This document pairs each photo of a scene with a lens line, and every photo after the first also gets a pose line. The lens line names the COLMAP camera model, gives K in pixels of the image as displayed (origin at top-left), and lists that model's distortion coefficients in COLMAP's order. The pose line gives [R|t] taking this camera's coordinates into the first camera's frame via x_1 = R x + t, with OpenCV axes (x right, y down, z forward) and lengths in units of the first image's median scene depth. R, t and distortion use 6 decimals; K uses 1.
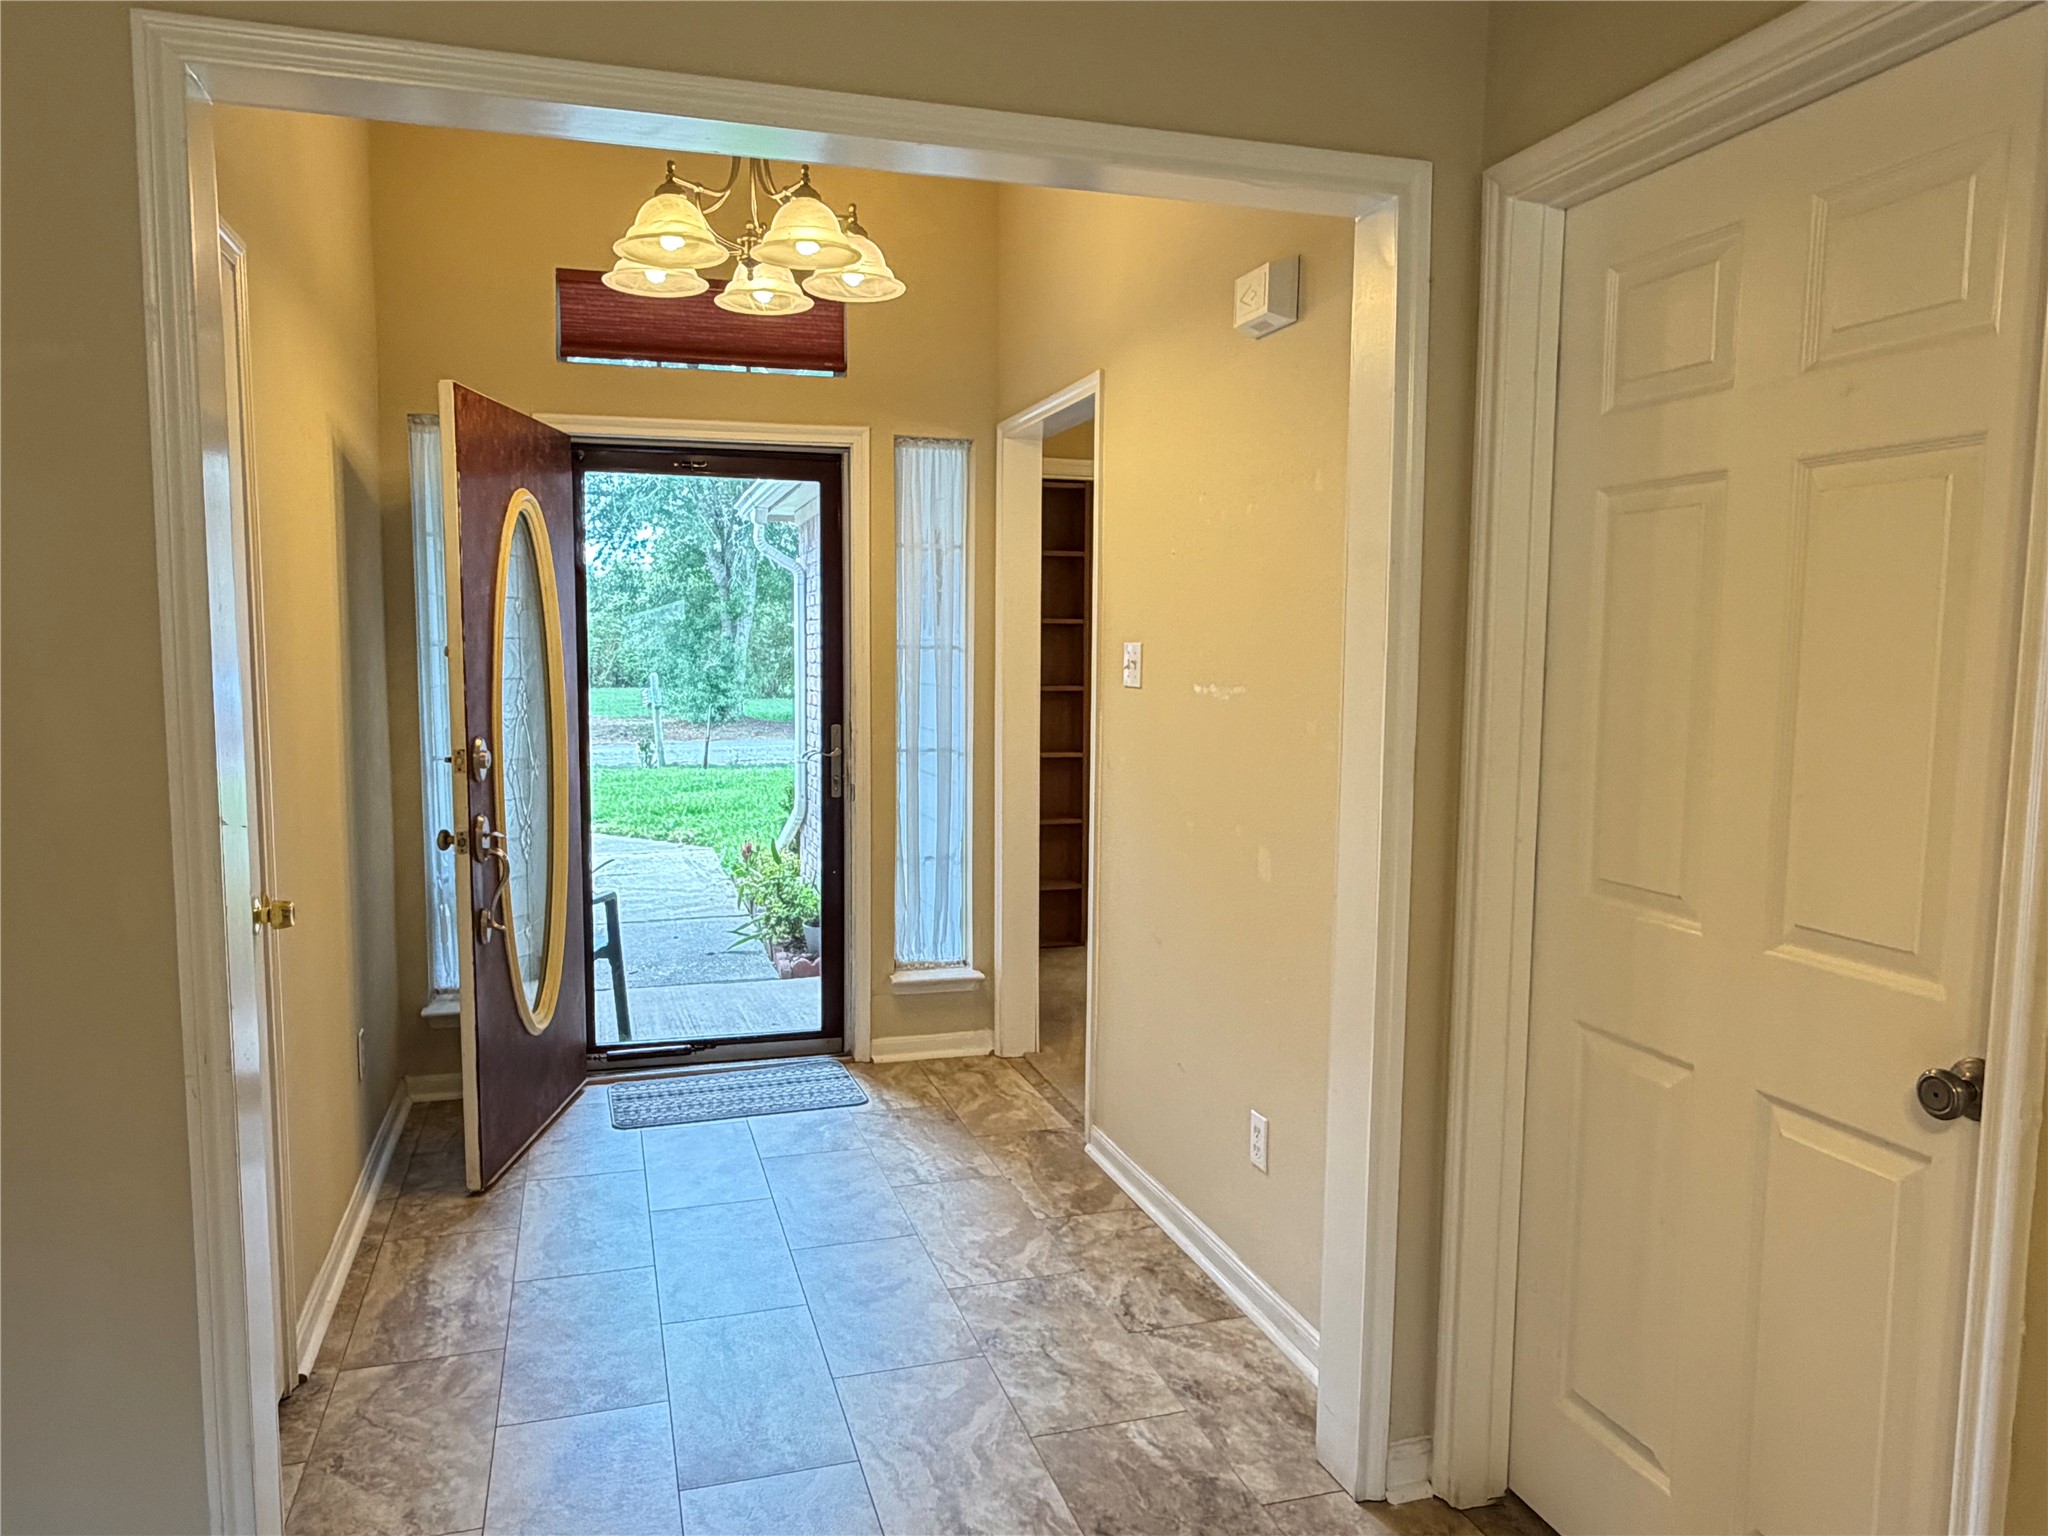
lens RADIAL K [[1398.0, 0, 1024.0], [0, 1398.0, 768.0], [0, 0, 1]] dist [0.001828, -0.001069]
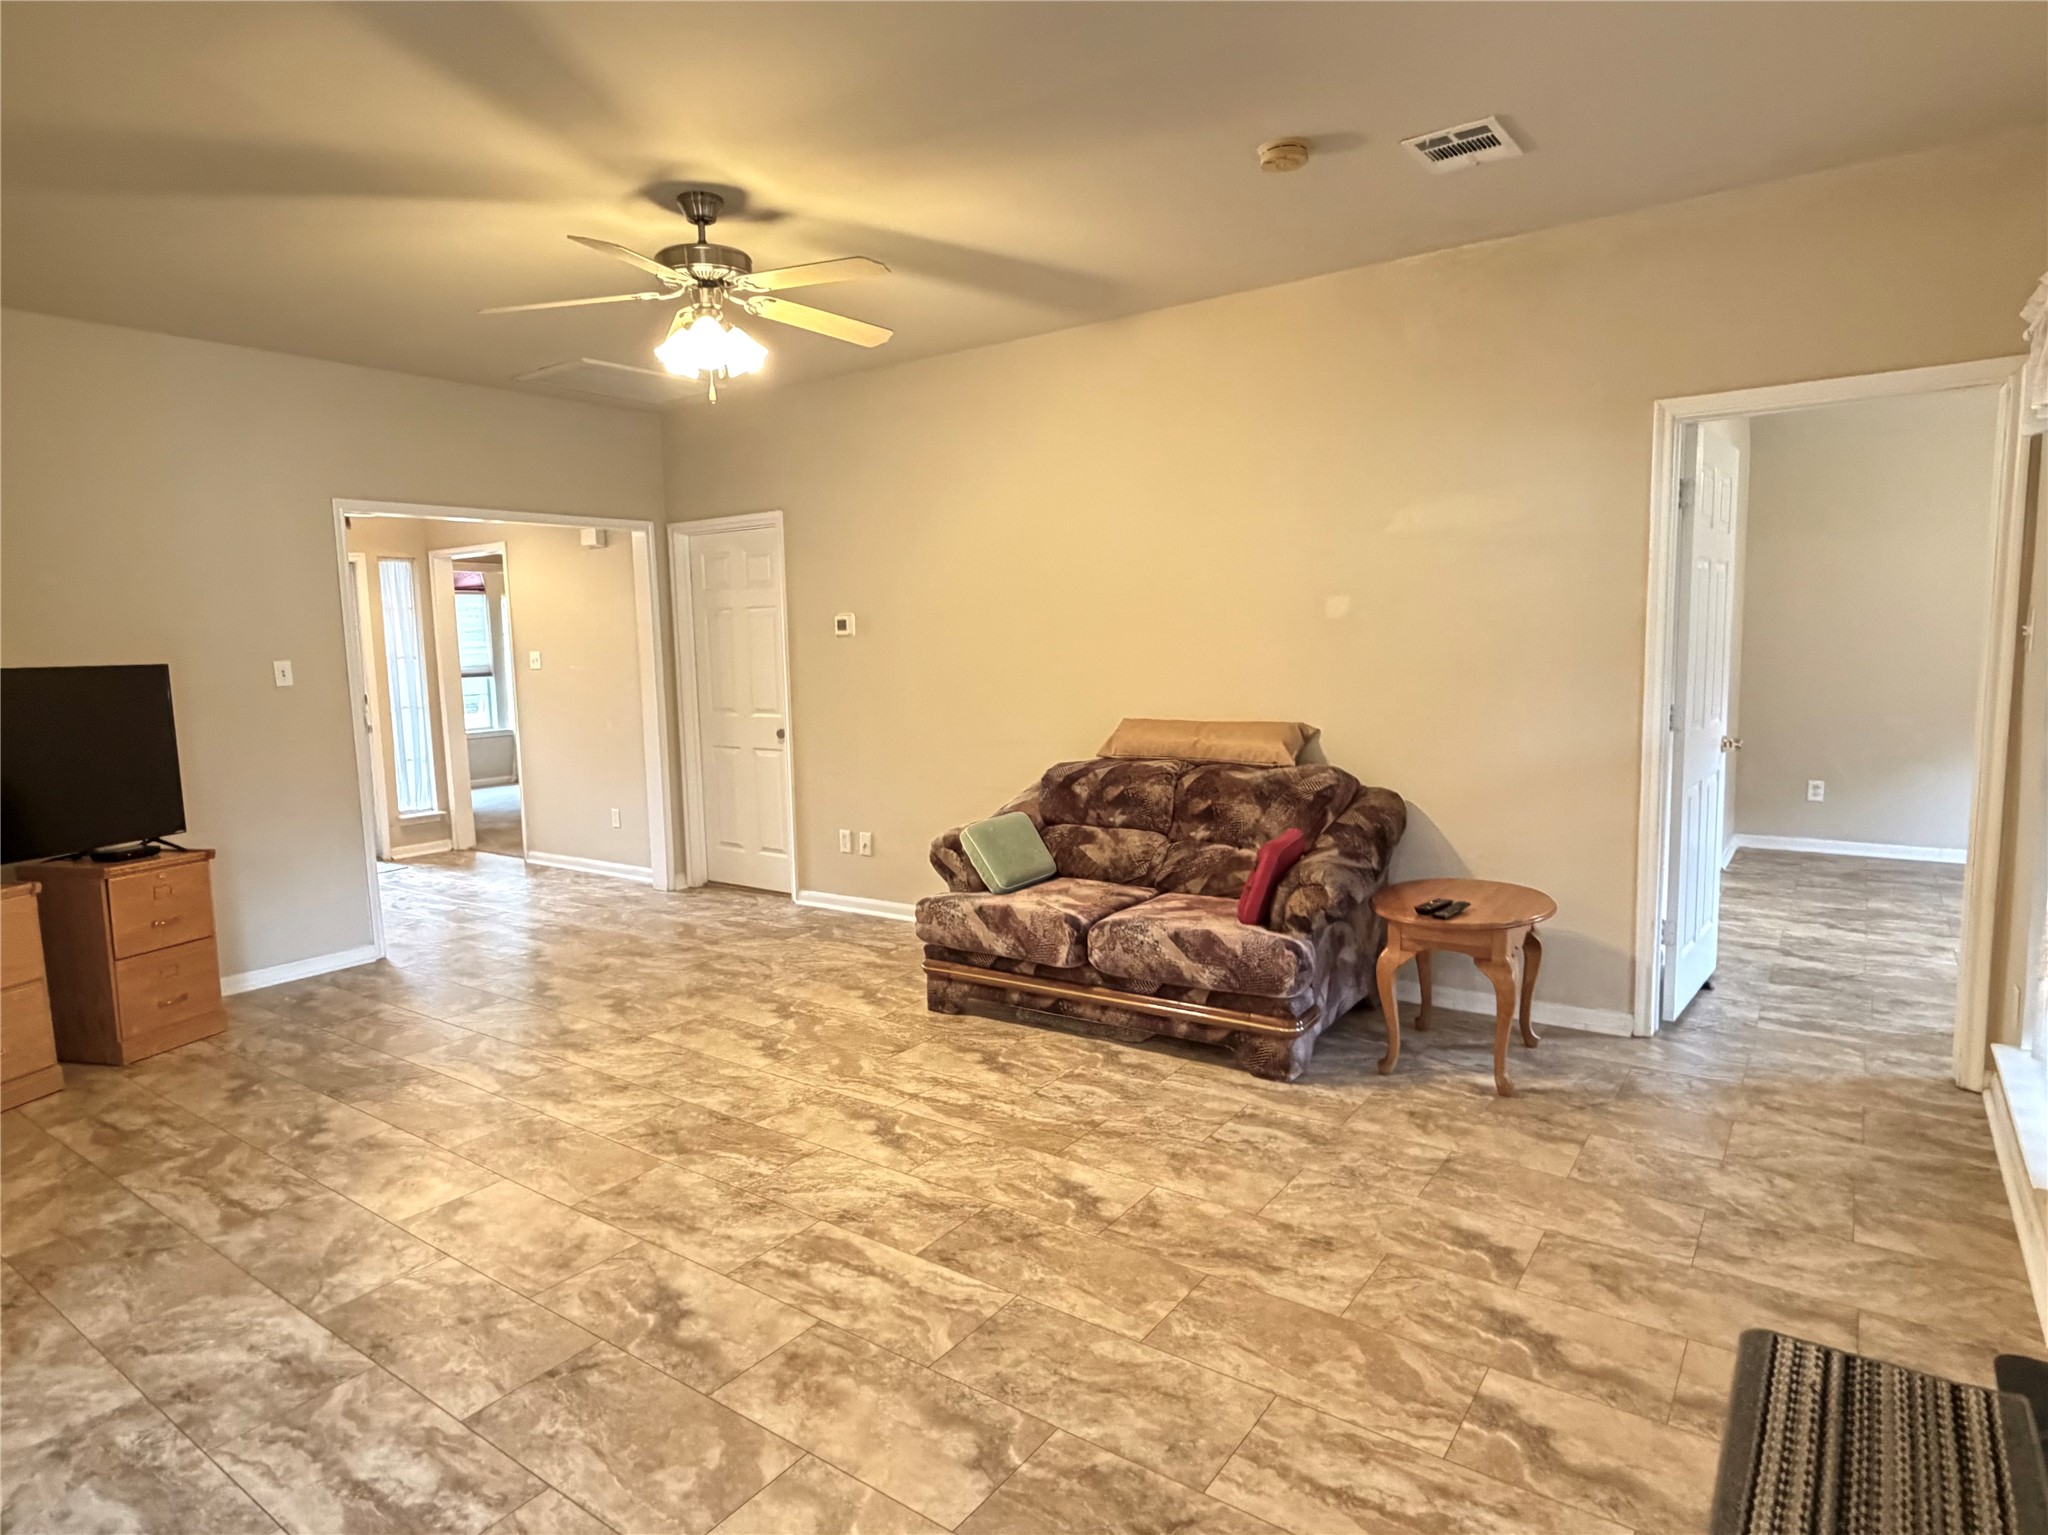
lens RADIAL K [[1164.6, 0, 1024.0], [0, 1164.6, 767.5], [0, 0, 1]] dist [0.001245, 0.001271]
pose [[0.799132, -0.097558, 0.593187, -0.696254], [0.082655, 0.995204, 0.052325, 0.117567], [-0.595447, 0.007216, 0.803363, -1.755602]]
